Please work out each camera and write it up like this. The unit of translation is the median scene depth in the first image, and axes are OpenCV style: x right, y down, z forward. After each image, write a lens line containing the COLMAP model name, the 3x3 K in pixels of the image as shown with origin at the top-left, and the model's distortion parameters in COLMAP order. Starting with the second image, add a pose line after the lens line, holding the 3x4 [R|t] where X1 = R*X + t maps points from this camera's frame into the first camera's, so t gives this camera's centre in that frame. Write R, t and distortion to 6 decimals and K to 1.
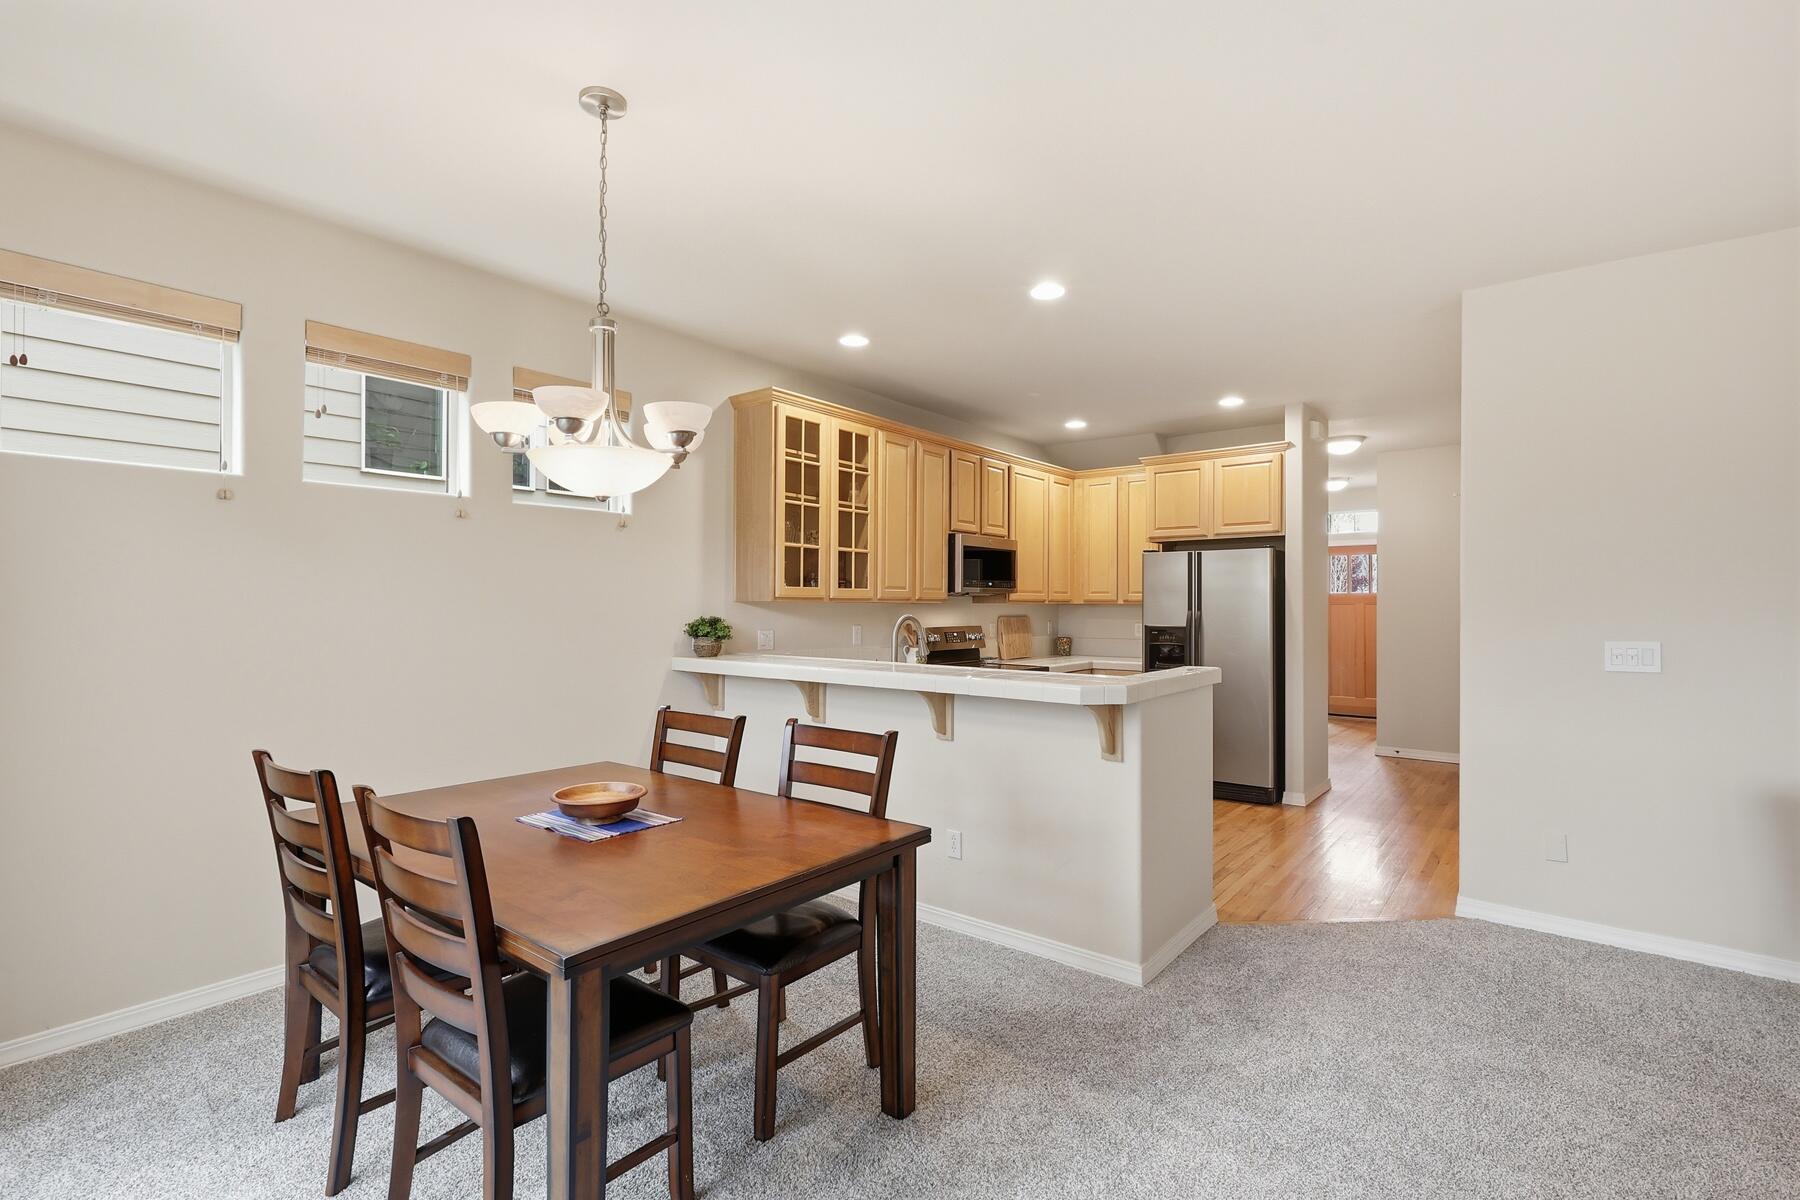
lens RADIAL K [[841.3, 0, 906.2], [0, 841.3, 599.2], [0, 0, 1]] dist [0.001093, 0.002976]
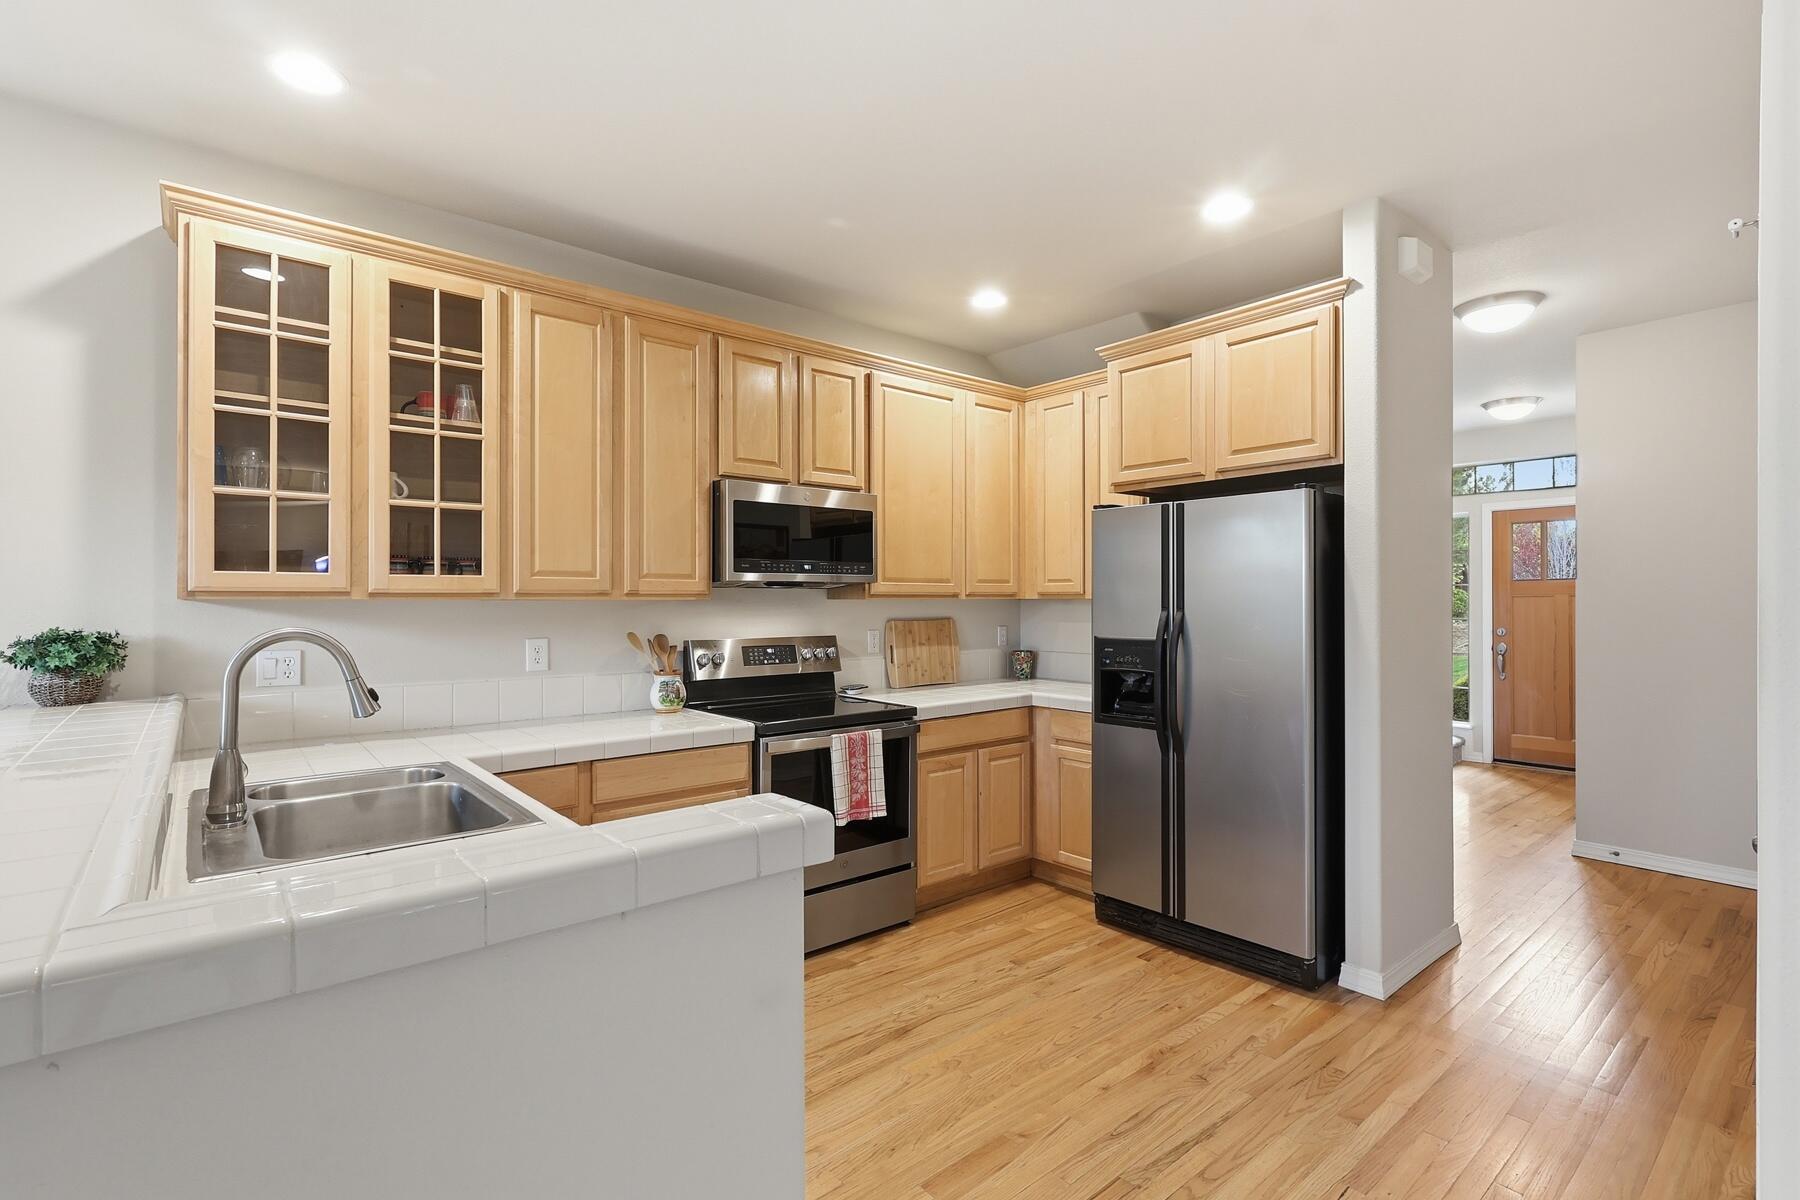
lens RADIAL K [[841.3, 0, 898.8], [0, 841.3, 601.8], [0, 0, 1]] dist [0.001093, 0.002976]
pose [[0.979416, -0.004500, -0.201800, 0.284145], [0.006468, 0.999938, 0.009095, 0.001419], [0.201747, -0.010213, 0.979384, 0.436281]]
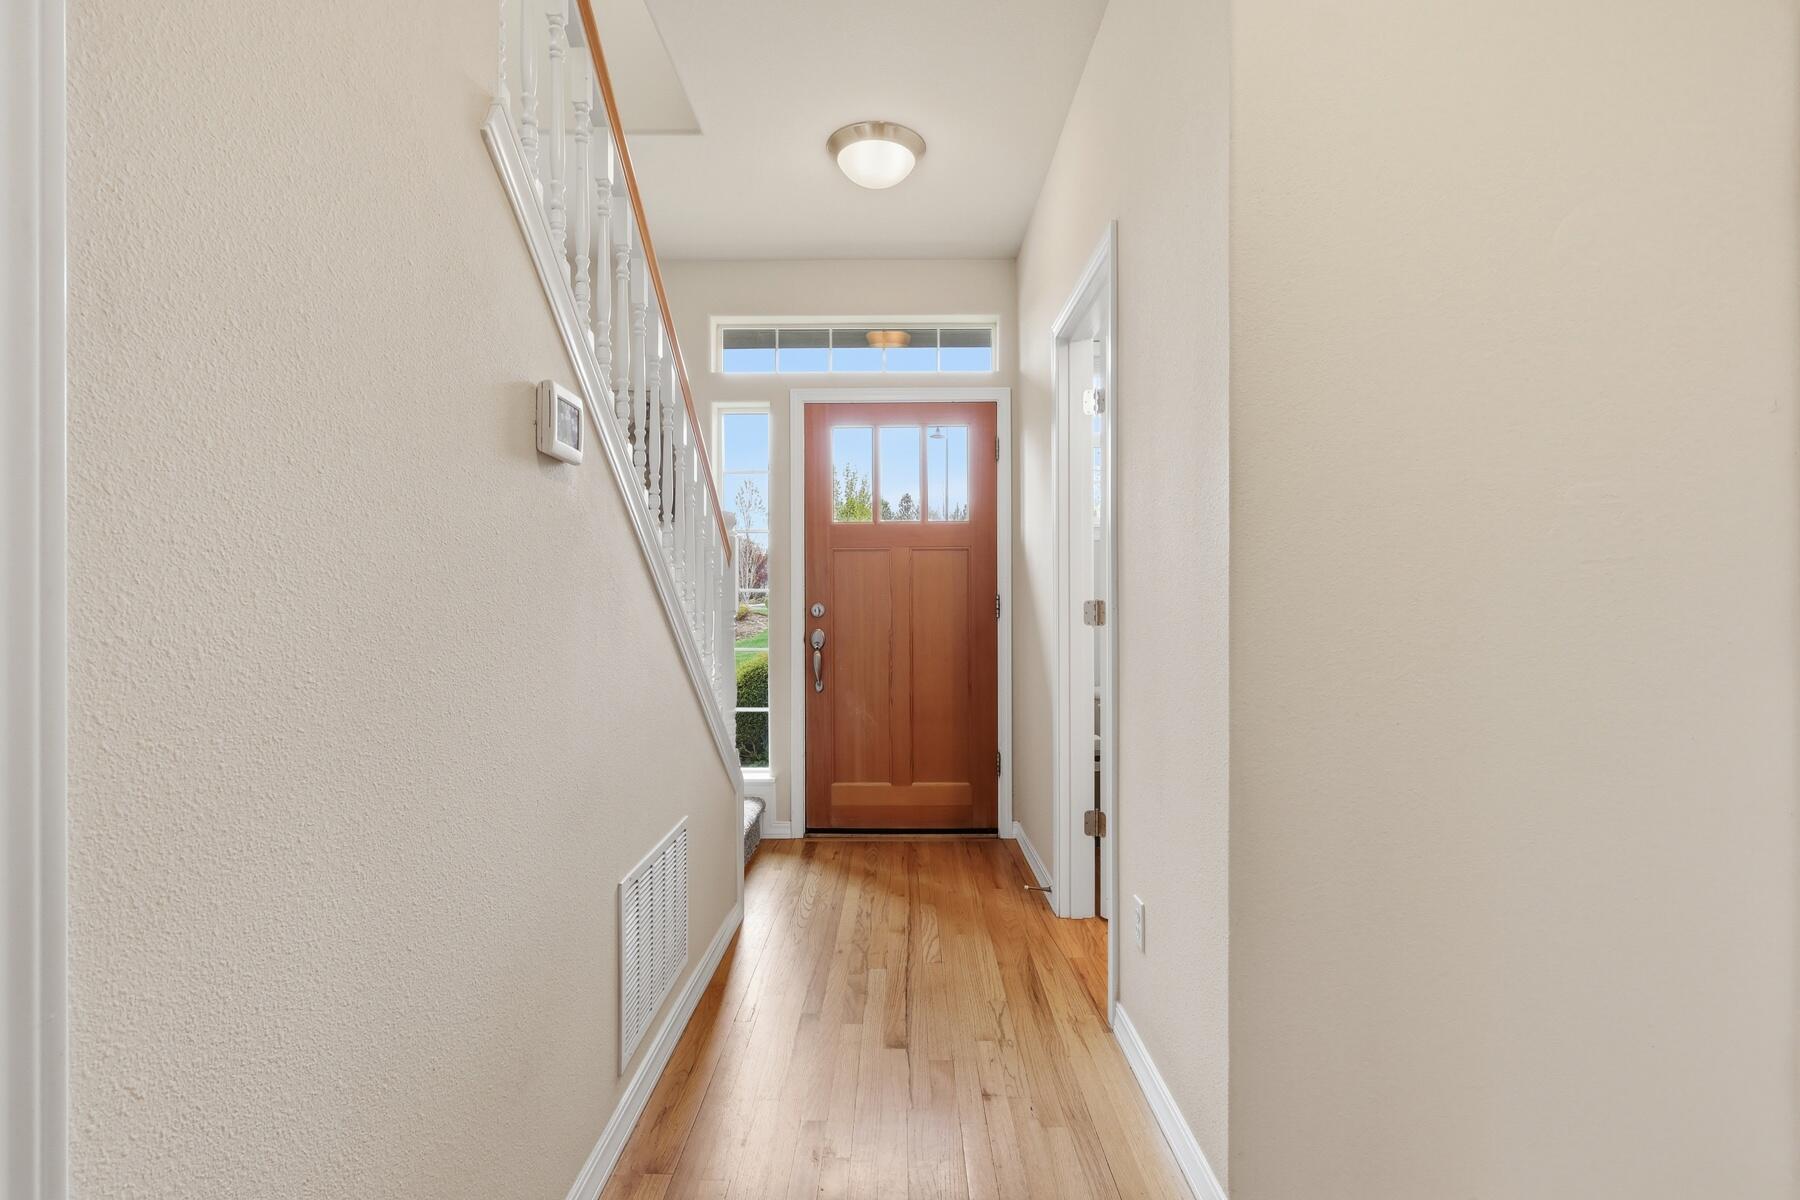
lens RADIAL K [[841.3, 0, 905.3], [0, 841.3, 596.0], [0, 0, 1]] dist [0.001093, 0.002976]
pose [[0.783574, -0.007582, 0.621252, 0.467943], [0.000992, 0.999940, 0.010953, 0.034361], [-0.621298, -0.007966, 0.783534, 1.064528]]
